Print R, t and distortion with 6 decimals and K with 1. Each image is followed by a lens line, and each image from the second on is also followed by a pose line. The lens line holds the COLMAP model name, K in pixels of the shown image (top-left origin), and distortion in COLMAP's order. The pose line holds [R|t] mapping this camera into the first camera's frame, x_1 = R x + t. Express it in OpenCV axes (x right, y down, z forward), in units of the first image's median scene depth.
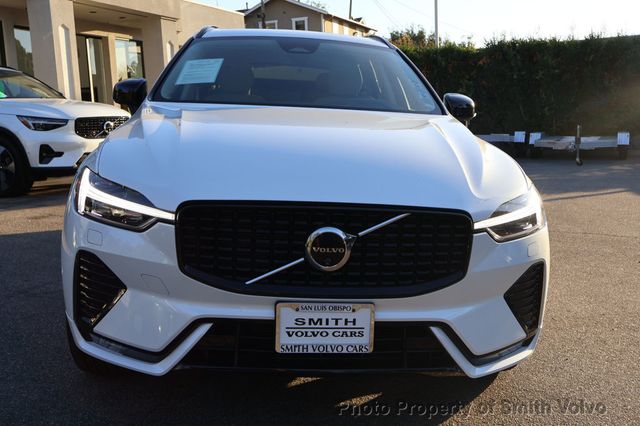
lens RADIAL K [[705.9, 0, 320.5], [0, 705.9, 210.7], [0, 0, 1]] dist [0.006893, 0.000000]
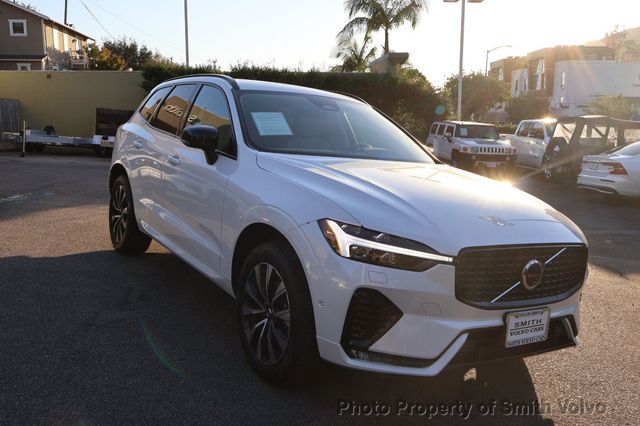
lens RADIAL K [[625.3, 0, 319.9], [0, 625.3, 215.2], [0, 0, 1]] dist [0.014617, 0.000000]
pose [[0.879446, -0.029169, 0.475103, -0.958313], [0.019247, 0.999483, 0.025737, -0.108278], [-0.475609, -0.013490, 0.879554, 0.043503]]
